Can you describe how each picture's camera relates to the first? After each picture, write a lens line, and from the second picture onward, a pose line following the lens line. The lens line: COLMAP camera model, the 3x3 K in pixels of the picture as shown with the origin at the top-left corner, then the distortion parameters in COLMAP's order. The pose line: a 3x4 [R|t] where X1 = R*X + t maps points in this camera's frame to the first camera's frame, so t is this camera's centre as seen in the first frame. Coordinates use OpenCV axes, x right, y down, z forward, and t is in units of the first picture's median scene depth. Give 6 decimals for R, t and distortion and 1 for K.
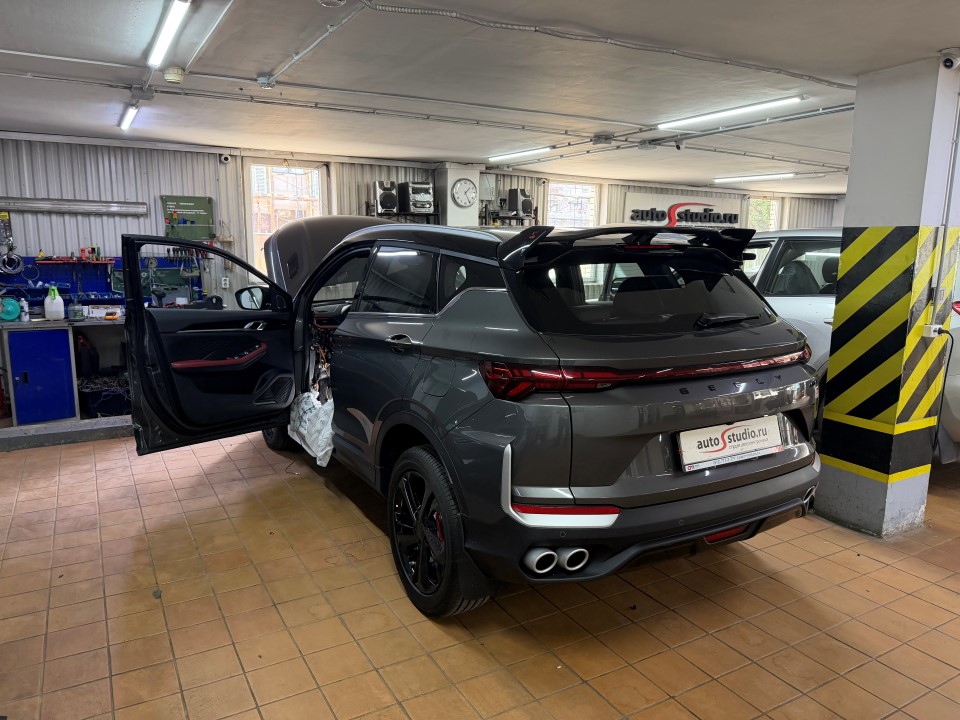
lens RADIAL K [[681.2, 0, 480.0], [0, 681.2, 360.0], [0, 0, 1]] dist [0.052665, -0.077641]
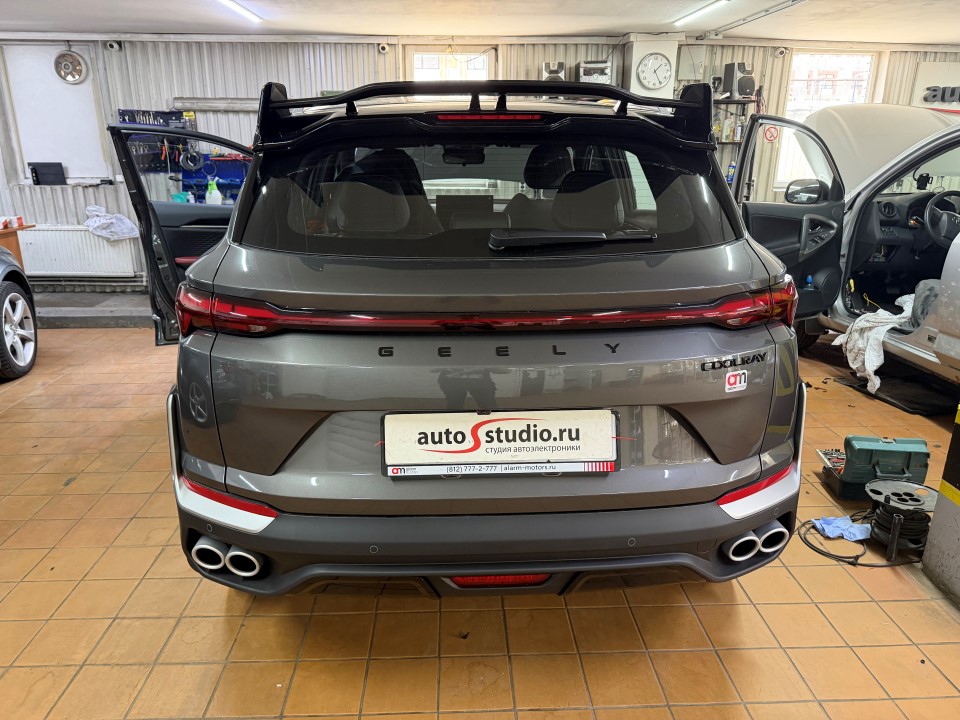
lens RADIAL K [[681.2, 0, 480.0], [0, 681.2, 360.0], [0, 0, 1]] dist [0.052665, -0.077641]
pose [[0.885697, 0.128586, -0.446101, 0.233606], [-0.068798, 0.986622, 0.147797, -0.015531], [0.459138, -0.100212, 0.882695, 0.176553]]
